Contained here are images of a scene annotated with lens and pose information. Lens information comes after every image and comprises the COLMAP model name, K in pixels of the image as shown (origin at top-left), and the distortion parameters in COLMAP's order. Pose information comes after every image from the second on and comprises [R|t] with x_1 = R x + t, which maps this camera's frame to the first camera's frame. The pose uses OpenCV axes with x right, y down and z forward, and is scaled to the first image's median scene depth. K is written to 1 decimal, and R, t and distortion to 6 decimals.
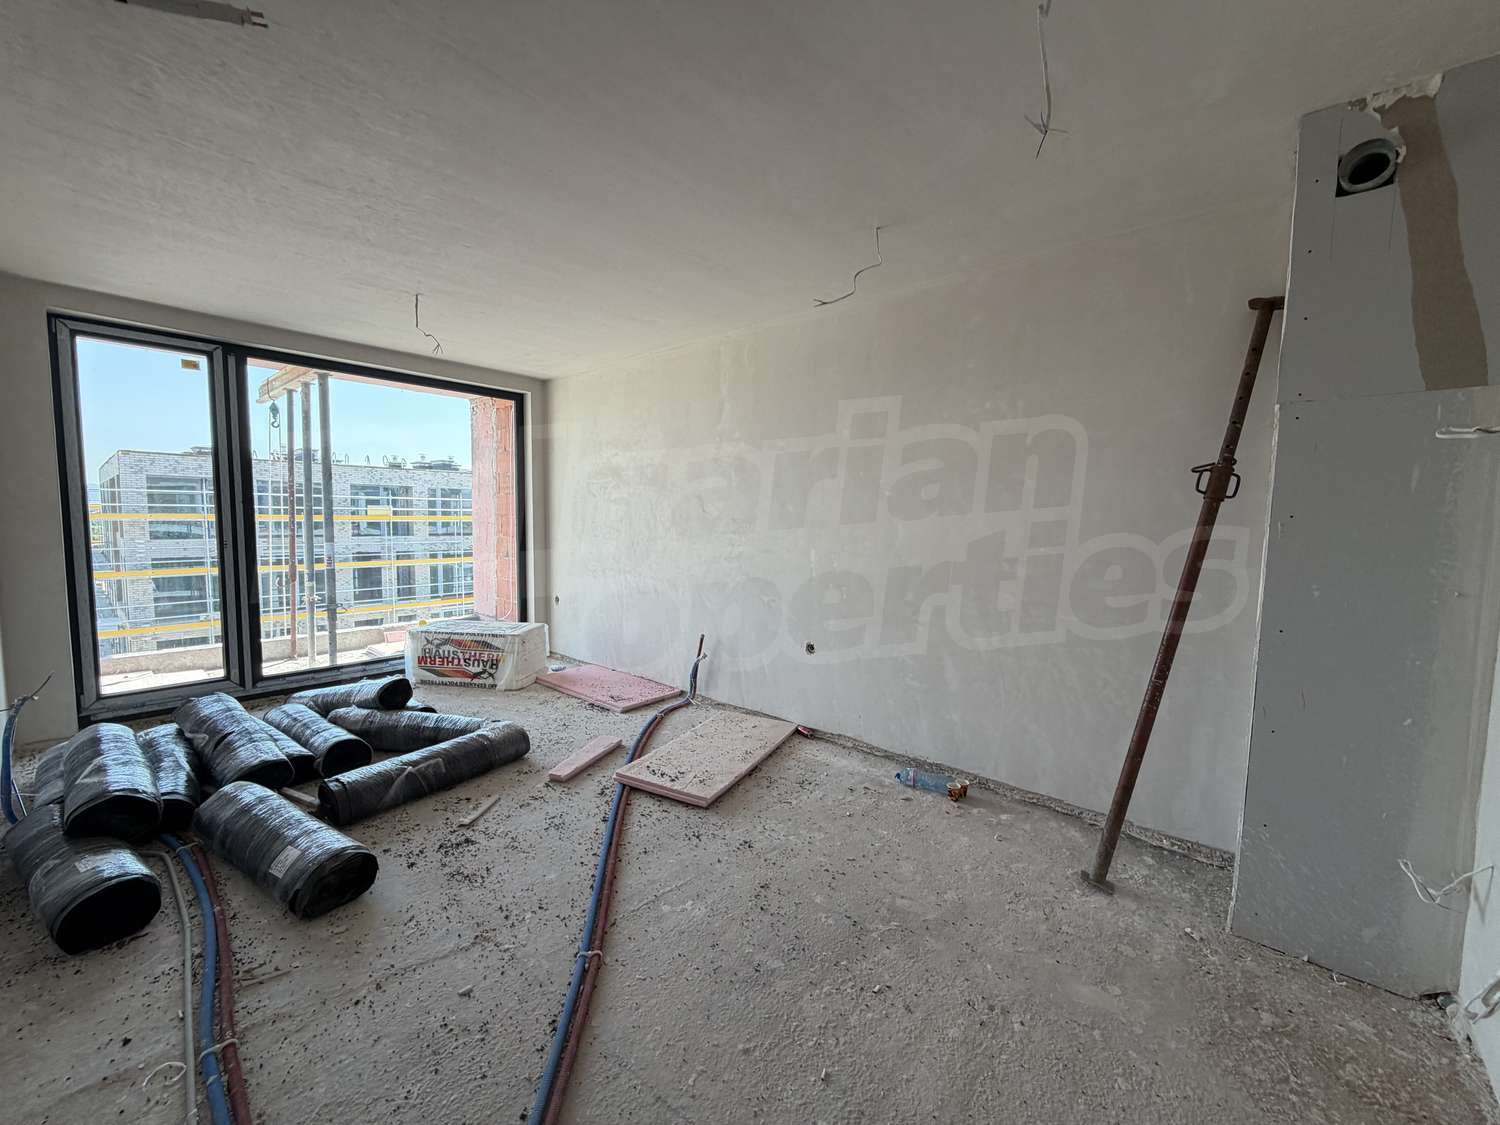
lens RADIAL K [[601.3, 0, 745.5], [0, 601.3, 560.8], [0, 0, 1]] dist [0.000643, 0.000971]
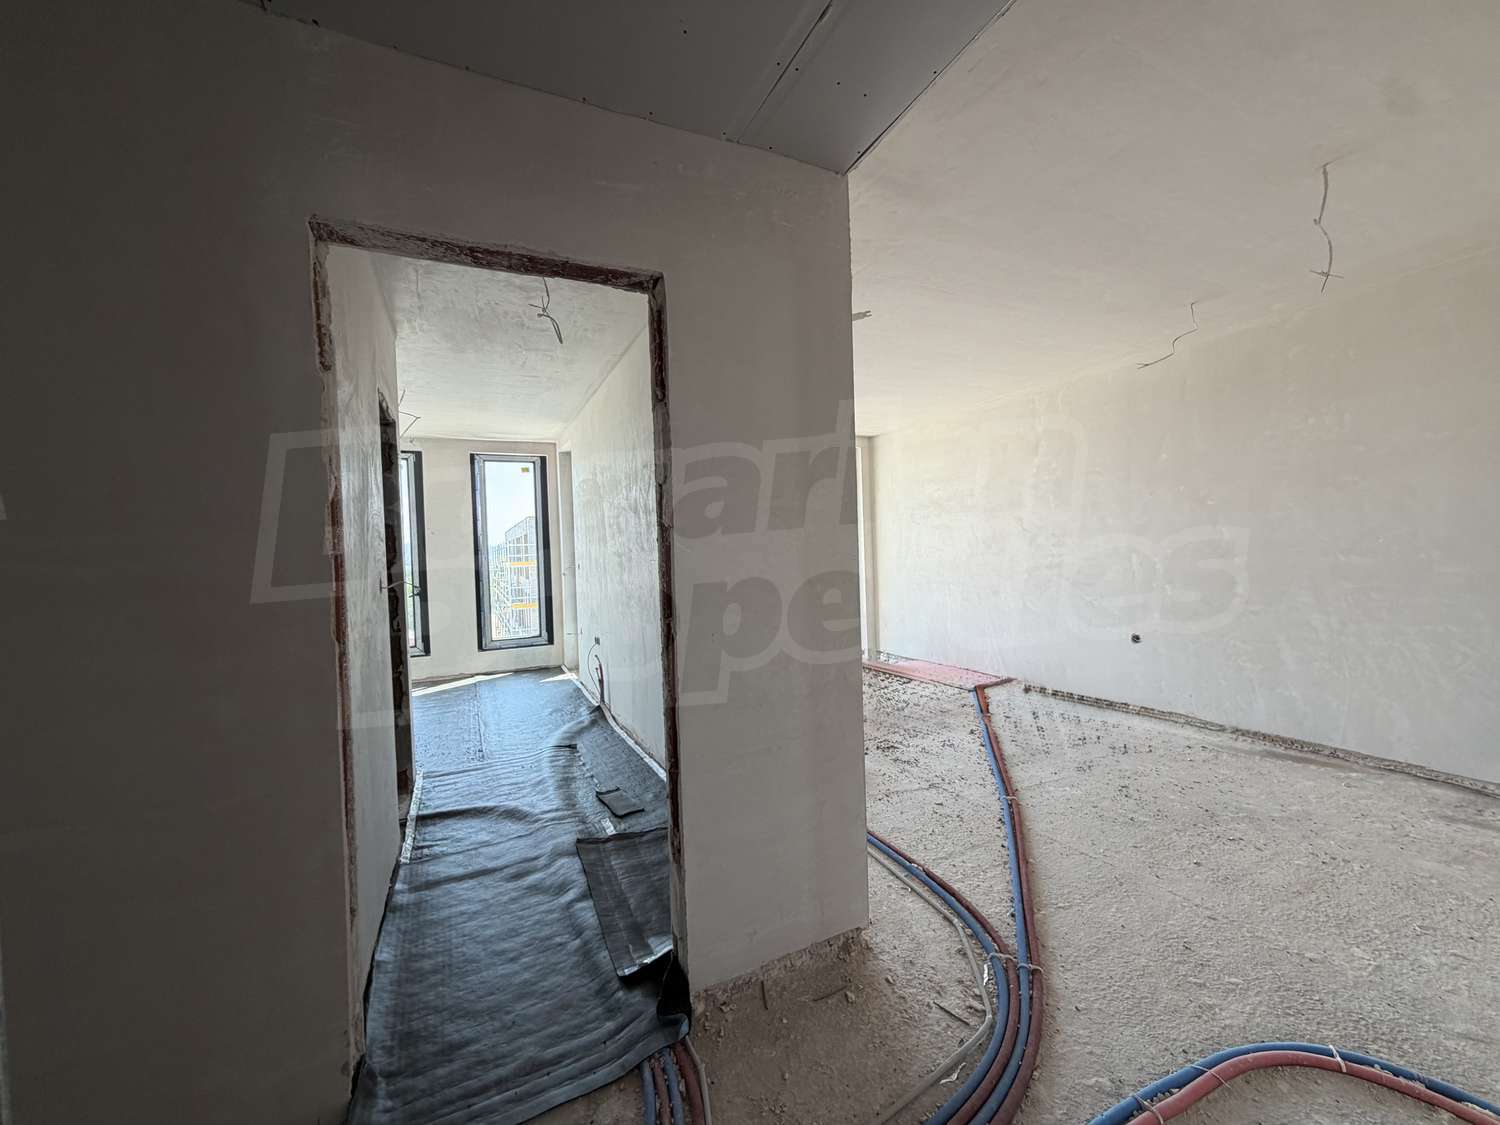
lens RADIAL K [[601.3, 0, 745.5], [0, 601.3, 560.8], [0, 0, 1]] dist [0.000643, 0.000971]
pose [[0.917349, -0.038289, -0.396238, -0.156225], [0.016569, 0.998174, -0.058095, 0.063672], [0.397739, 0.046728, 0.916308, -0.508051]]
